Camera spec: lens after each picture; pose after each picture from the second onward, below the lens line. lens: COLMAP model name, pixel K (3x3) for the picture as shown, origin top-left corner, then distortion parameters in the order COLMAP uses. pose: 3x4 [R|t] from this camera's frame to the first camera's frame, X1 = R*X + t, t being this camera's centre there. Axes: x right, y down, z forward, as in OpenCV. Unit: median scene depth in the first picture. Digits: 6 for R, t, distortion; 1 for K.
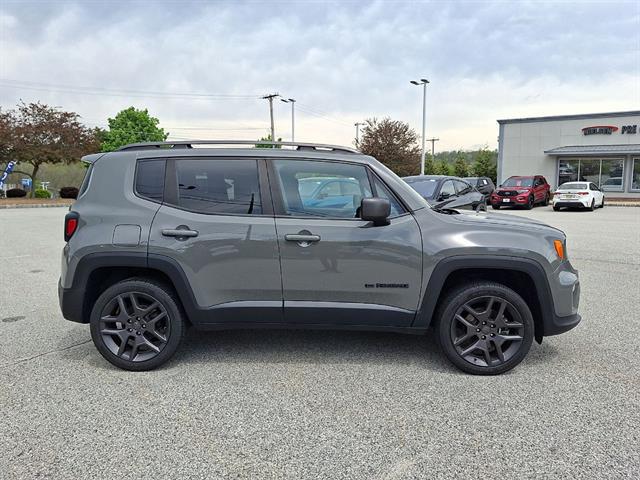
lens RADIAL K [[519.2, 0, 320.0], [0, 519.2, 240.0], [0, 0, 1]] dist [0.002770, -0.006064]
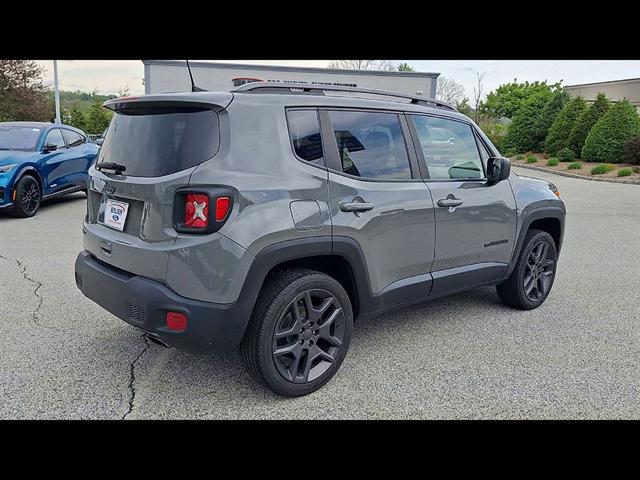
lens RADIAL K [[597.1, 0, 325.5], [0, 597.1, 242.3], [0, 0, 1]] dist [0.096604, -0.194438]
pose [[0.699450, -0.108361, 0.706419, -0.932136], [0.056220, 0.993718, 0.096766, -0.048199], [-0.712467, -0.027968, 0.701148, 0.383822]]
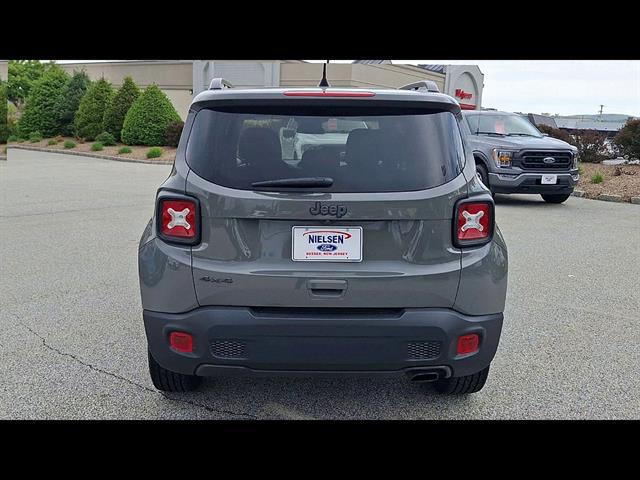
lens RADIAL K [[597.1, 0, 325.5], [0, 597.1, 242.3], [0, 0, 1]] dist [0.096604, -0.194438]
pose [[-0.082428, -0.187695, 0.978762, -1.185996], [0.096053, 0.976036, 0.195262, -0.154754], [-0.991957, 0.110108, -0.062424, 1.259013]]
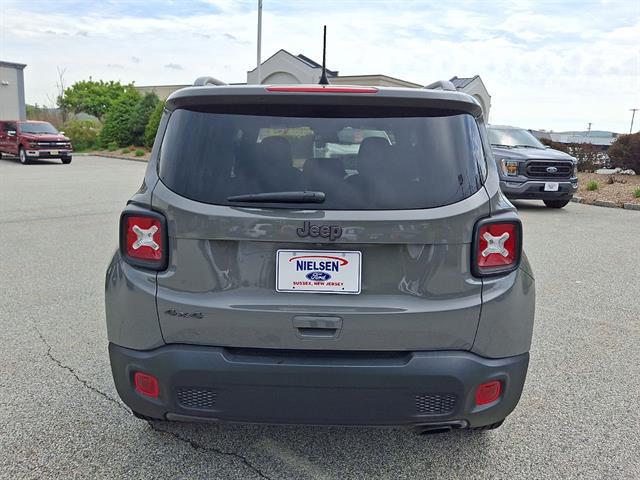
lens RADIAL K [[506.9, 0, 339.0], [0, 506.9, 240.8], [0, 0, 1]] dist [0.005397, 0.000192]
pose [[-0.050370, -0.196165, 0.979276, -0.981932], [0.090276, 0.975613, 0.200074, -0.141624], [-0.994642, 0.098483, -0.031433, 1.208323]]
